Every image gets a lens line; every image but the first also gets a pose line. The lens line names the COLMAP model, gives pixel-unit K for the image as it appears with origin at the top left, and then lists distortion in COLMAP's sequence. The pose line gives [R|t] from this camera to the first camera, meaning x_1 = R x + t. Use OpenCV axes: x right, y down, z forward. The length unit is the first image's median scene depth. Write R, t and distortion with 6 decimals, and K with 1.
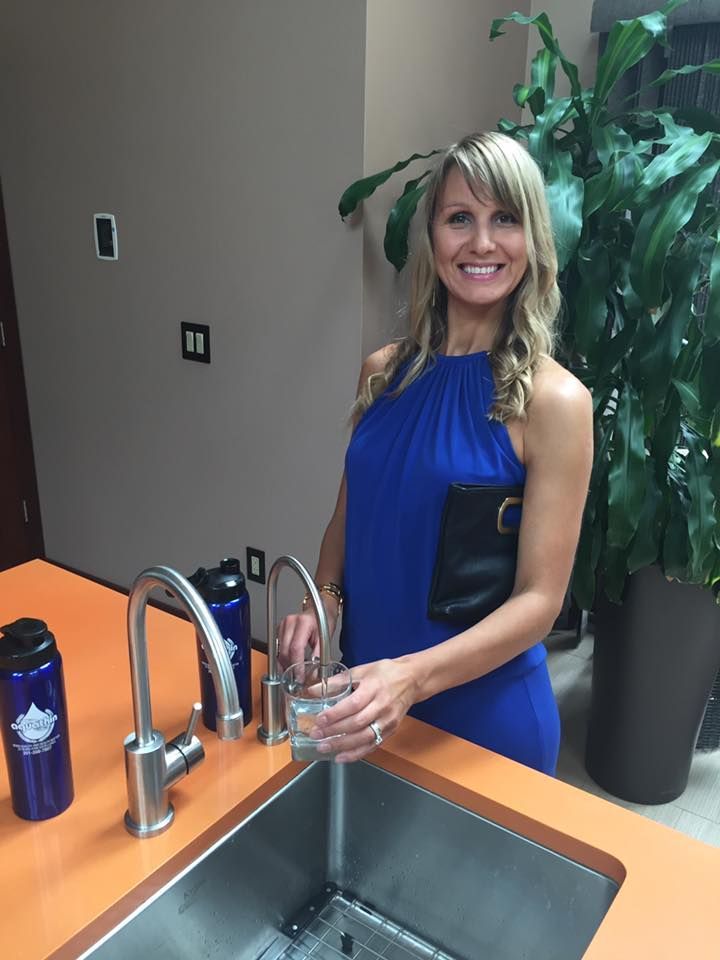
lens RADIAL K [[825.8, 0, 357.5], [0, 825.8, 481.3], [0, 0, 1]] dist [0.008661, -0.017396]
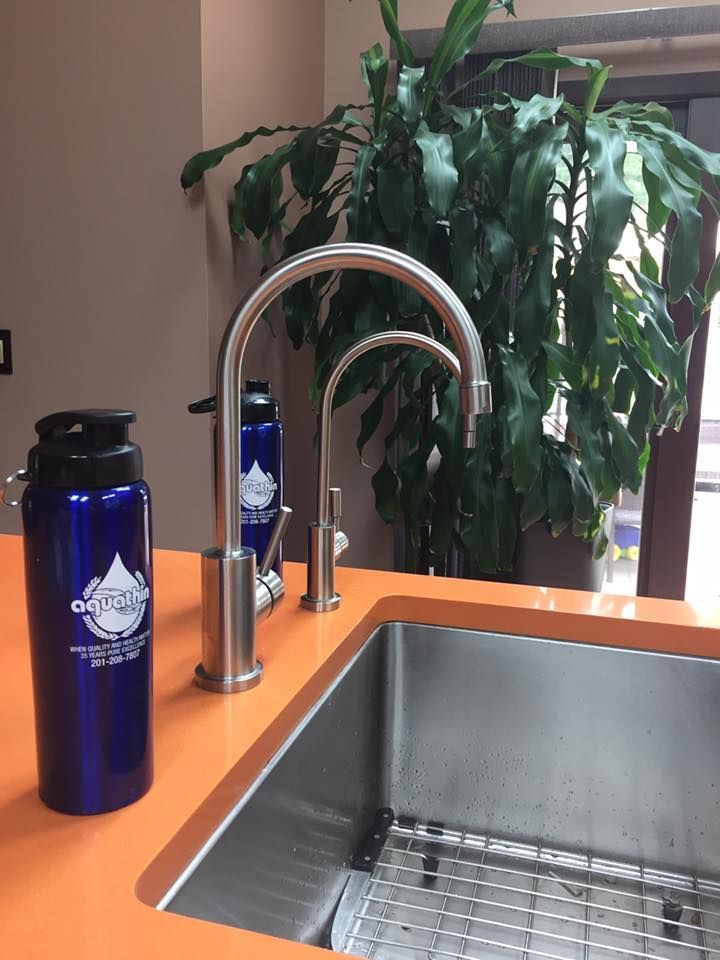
lens RADIAL K [[829.2, 0, 366.2], [0, 829.2, 483.7], [0, 0, 1]] dist [0.024925, -0.000765]
pose [[0.938664, -0.058461, 0.339841, -0.190382], [0.110992, 0.984299, -0.137243, 0.182044], [-0.326482, 0.166545, 0.930415, 0.135814]]
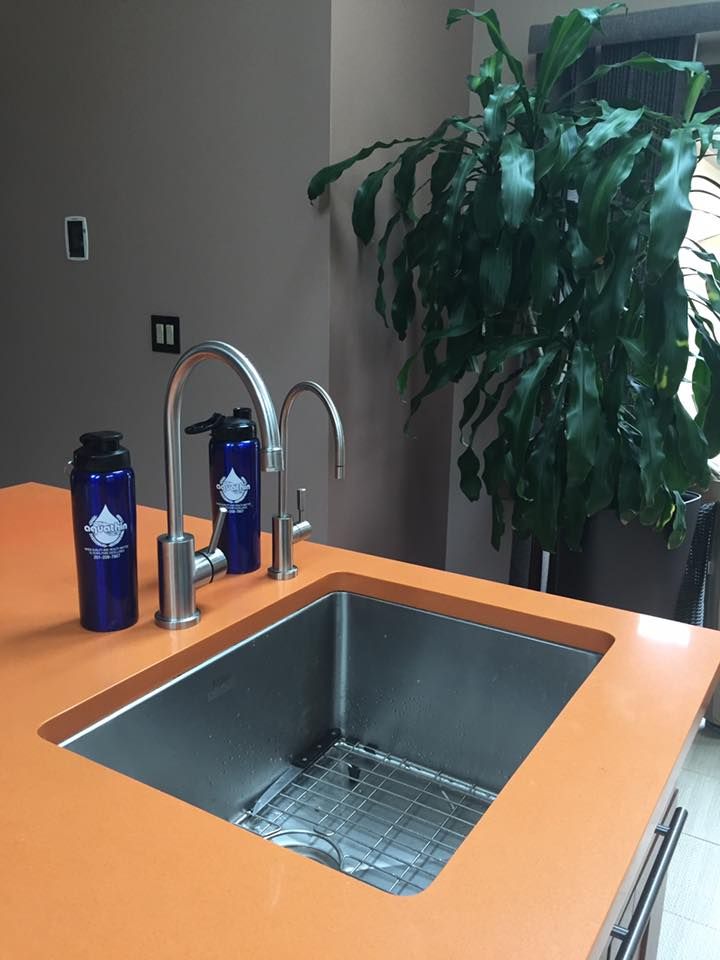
lens RADIAL K [[829.9, 0, 360.1], [0, 829.9, 489.6], [0, 0, 1]] dist [0.005721, -0.012836]
pose [[0.997075, -0.014905, 0.074960, -0.047679], [0.021444, 0.995959, -0.087210, 0.174220], [-0.073357, 0.088562, 0.993366, -0.051687]]
